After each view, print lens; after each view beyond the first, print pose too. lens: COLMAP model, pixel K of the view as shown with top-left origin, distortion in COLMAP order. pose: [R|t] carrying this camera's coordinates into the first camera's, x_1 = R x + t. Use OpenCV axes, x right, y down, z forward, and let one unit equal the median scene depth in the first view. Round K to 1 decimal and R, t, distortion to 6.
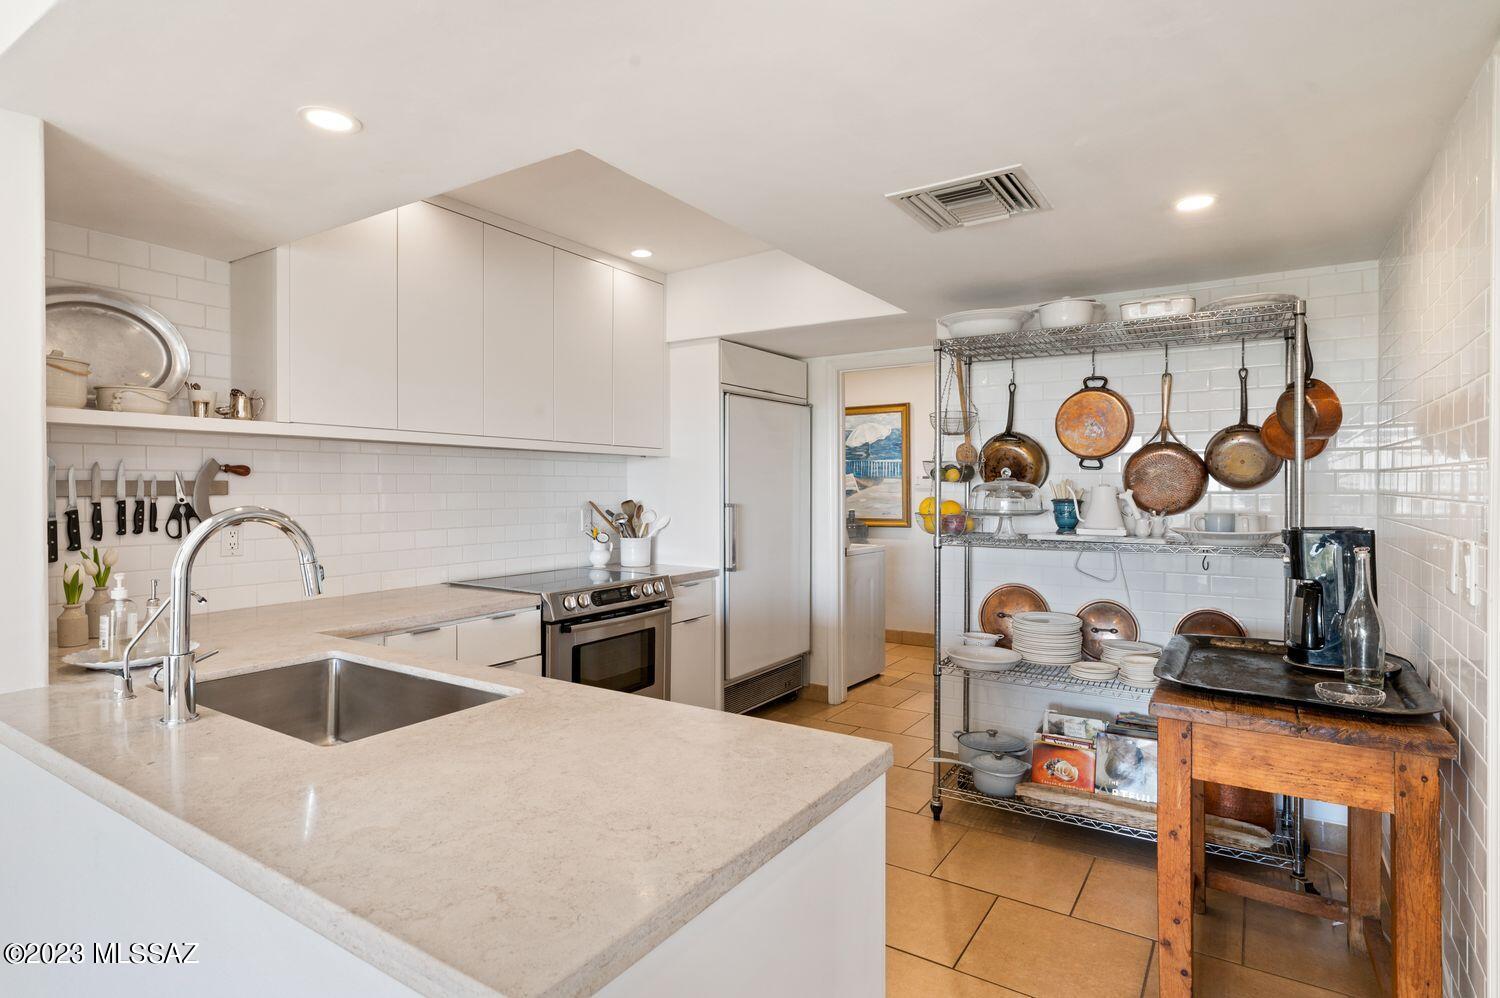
lens RADIAL K [[779.2, 0, 757.9], [0, 779.2, 492.7], [0, 0, 1]] dist [0.015990, 0.000642]
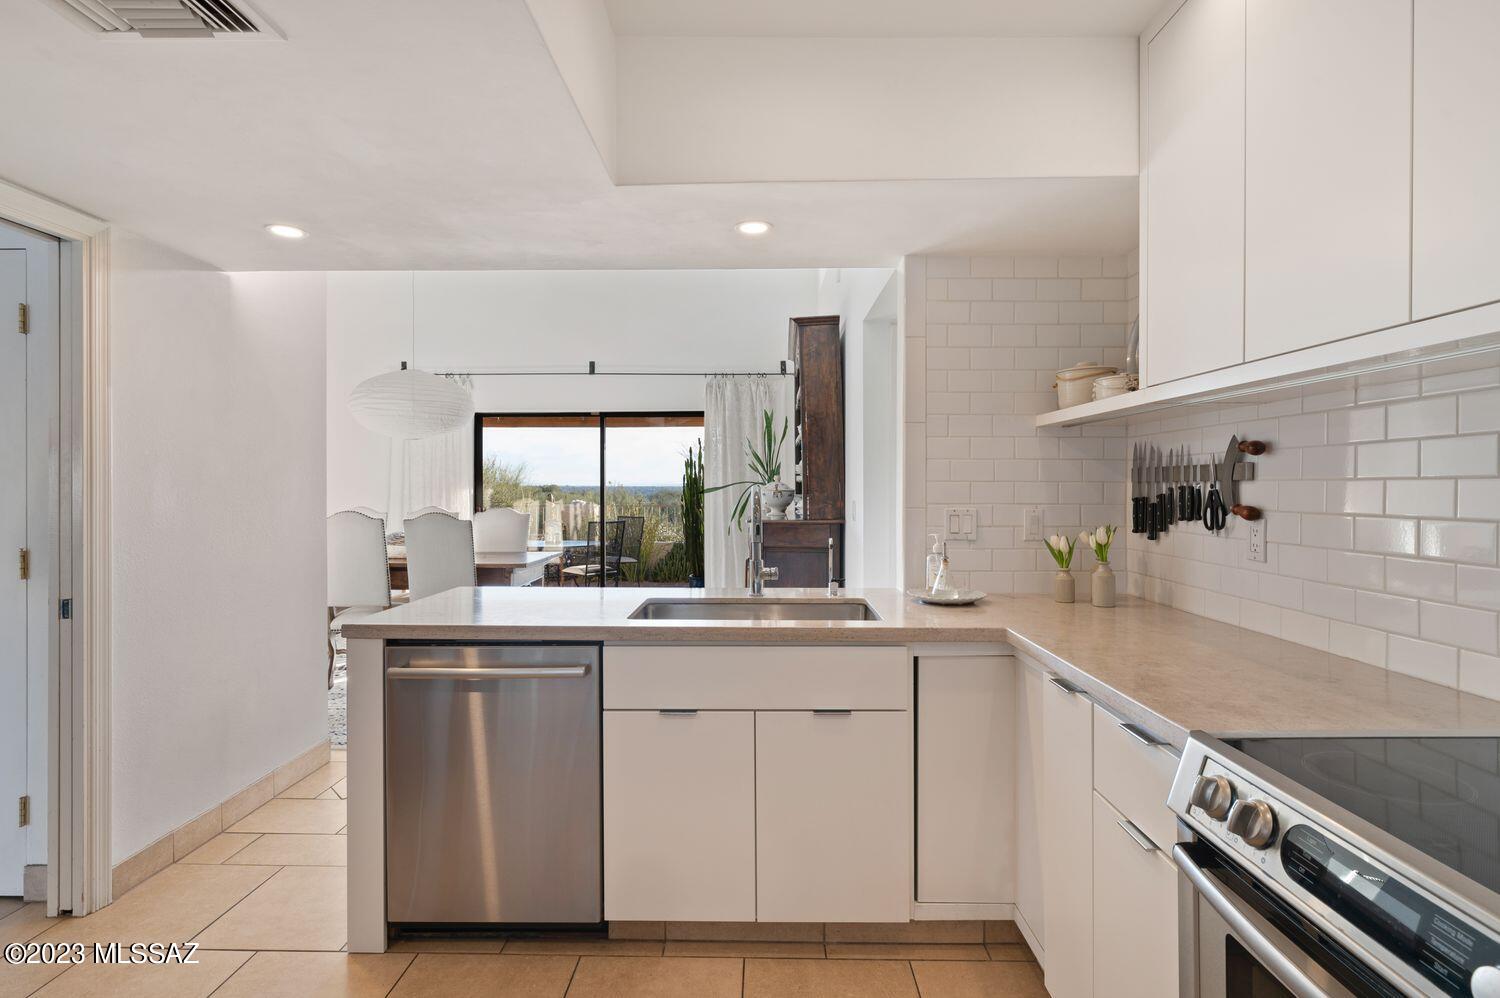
lens RADIAL K [[727.9, 0, 747.9], [0, 727.9, 486.4], [0, 0, 1]] dist [0.001248, 0.000725]
pose [[-0.850574, 0.002703, -0.525848, 0.097991], [-0.004105, 0.999922, 0.011781, 0.001502], [0.525839, 0.012179, -0.850497, 1.086602]]
